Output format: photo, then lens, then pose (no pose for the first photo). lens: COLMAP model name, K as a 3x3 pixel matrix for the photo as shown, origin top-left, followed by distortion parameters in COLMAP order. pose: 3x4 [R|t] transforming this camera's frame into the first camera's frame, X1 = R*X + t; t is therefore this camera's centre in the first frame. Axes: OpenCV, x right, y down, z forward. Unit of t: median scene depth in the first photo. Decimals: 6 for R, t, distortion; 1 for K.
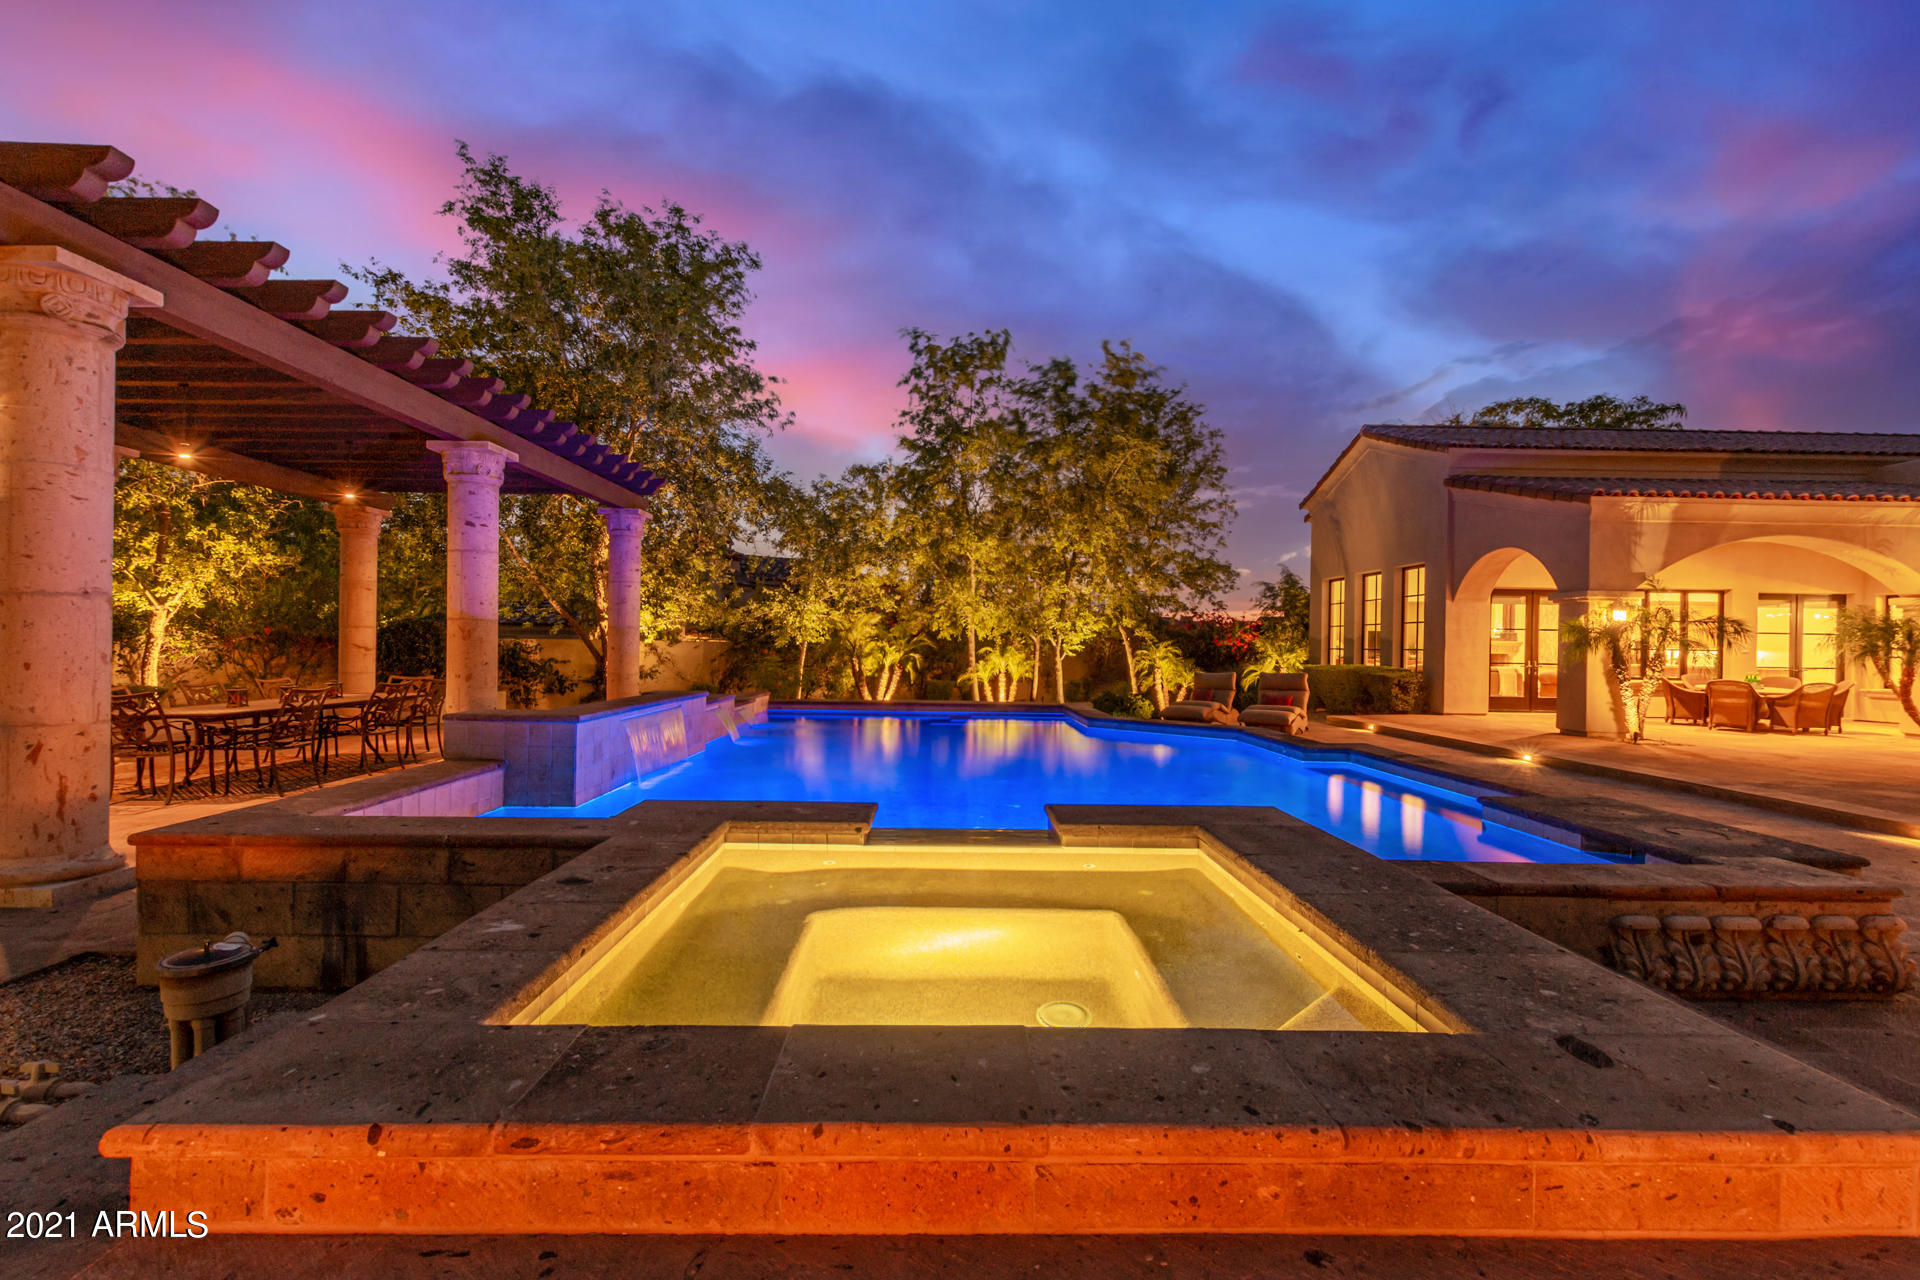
lens RADIAL K [[880.9, 0, 954.9], [0, 880.9, 654.5], [0, 0, 1]] dist [0.008131, -0.003233]
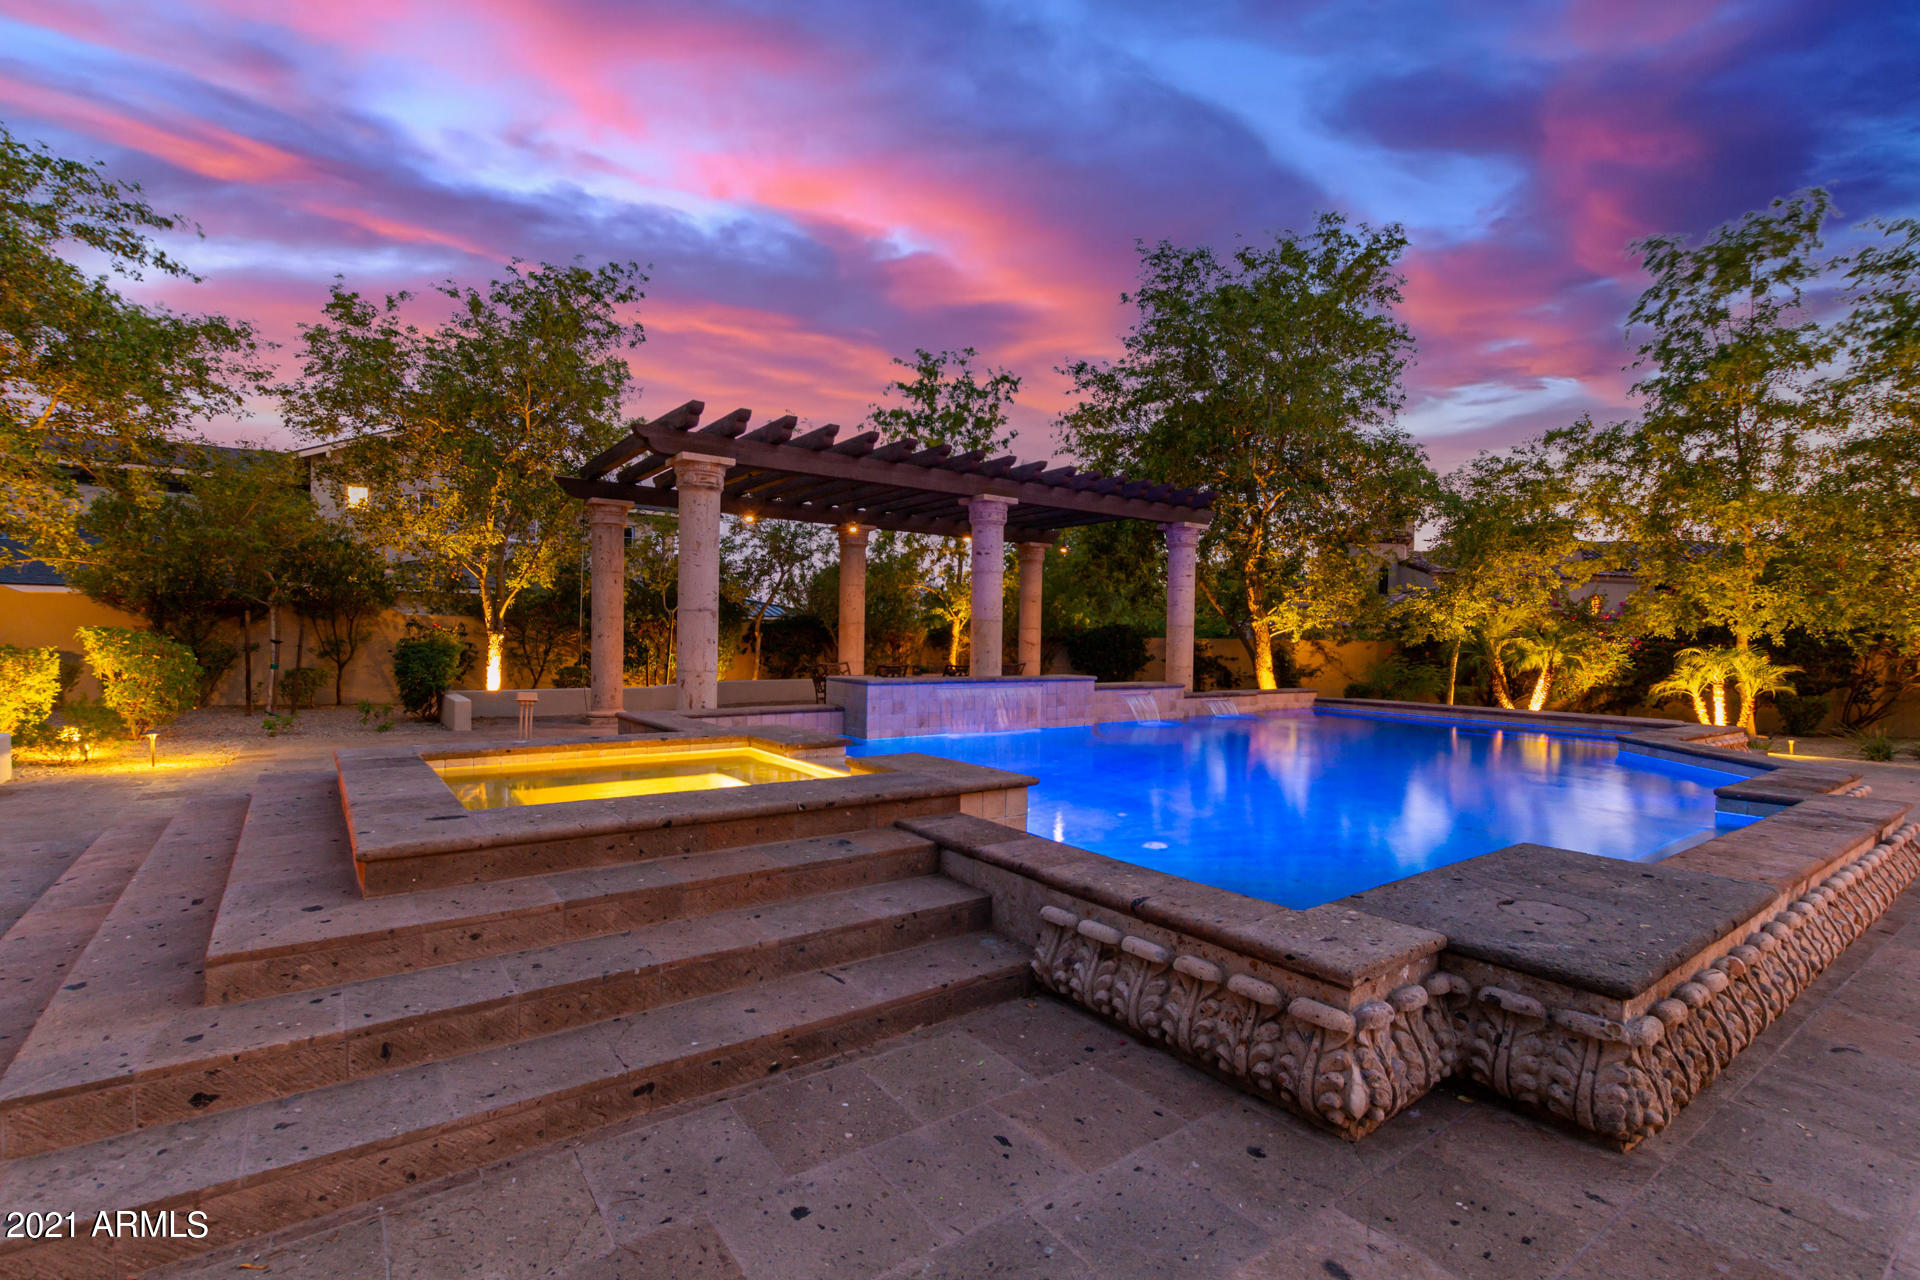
lens RADIAL K [[880.9, 0, 957.9], [0, 880.9, 645.8], [0, 0, 1]] dist [0.008131, -0.003233]
pose [[0.583400, 0.003309, -0.812179, 0.294684], [-0.015061, 0.999864, -0.006745, 0.004643], [0.812046, 0.016168, 0.583370, 0.072828]]
